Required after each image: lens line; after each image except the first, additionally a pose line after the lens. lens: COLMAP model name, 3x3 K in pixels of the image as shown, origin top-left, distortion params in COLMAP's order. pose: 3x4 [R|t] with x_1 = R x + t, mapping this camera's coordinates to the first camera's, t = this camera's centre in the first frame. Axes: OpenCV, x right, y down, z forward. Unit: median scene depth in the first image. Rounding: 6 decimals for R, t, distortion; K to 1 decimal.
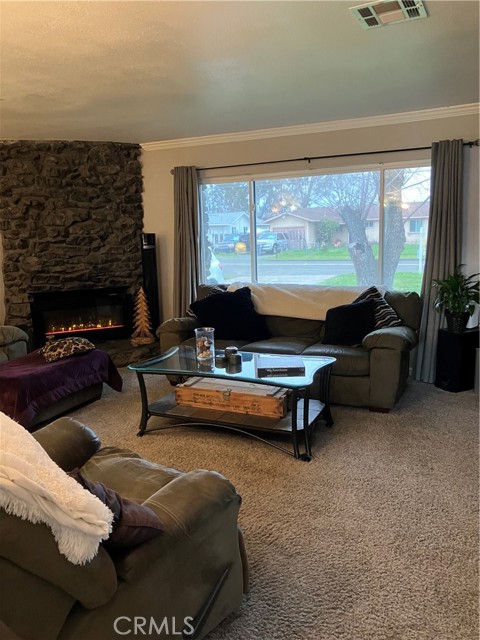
lens RADIAL K [[523.1, 0, 238.8], [0, 523.1, 333.0], [0, 0, 1]] dist [-0.011229, -0.007111]
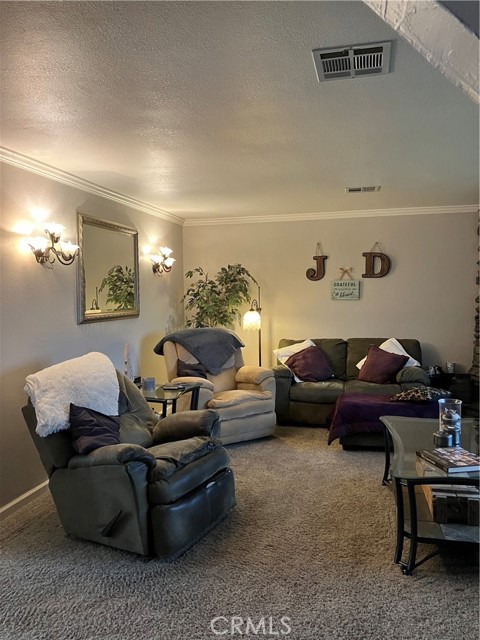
lens RADIAL K [[522.2, 0, 240.0], [0, 522.2, 320.0], [0, 0, 1]] dist [0.012257, -0.003040]
pose [[0.207363, 0.080196, -0.974971, 0.497672], [-0.187829, 0.981355, 0.040772, -0.076623], [0.960063, 0.174673, 0.218560, 0.292636]]
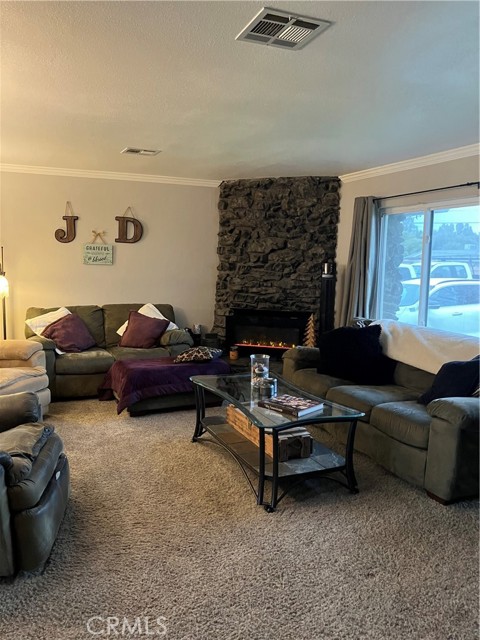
lens RADIAL K [[525.3, 0, 240.0], [0, 525.3, 320.0], [0, 0, 1]] dist [0.057120, -0.010058]
pose [[0.743886, 0.119720, -0.657496, 0.390594], [-0.170340, 0.985295, -0.013314, -0.038732], [0.646234, 0.121902, 0.753340, 0.130611]]
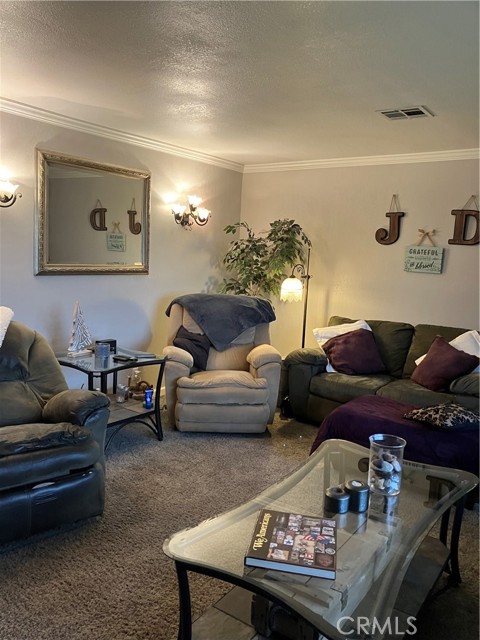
lens RADIAL K [[523.1, 0, 238.8], [0, 523.1, 333.0], [0, 0, 1]] dist [-0.011229, -0.007111]
pose [[-0.191909, 0.172837, -0.966074, 0.333335], [-0.235908, 0.947384, 0.216357, -0.136658], [0.952637, 0.269426, -0.141038, 0.612665]]
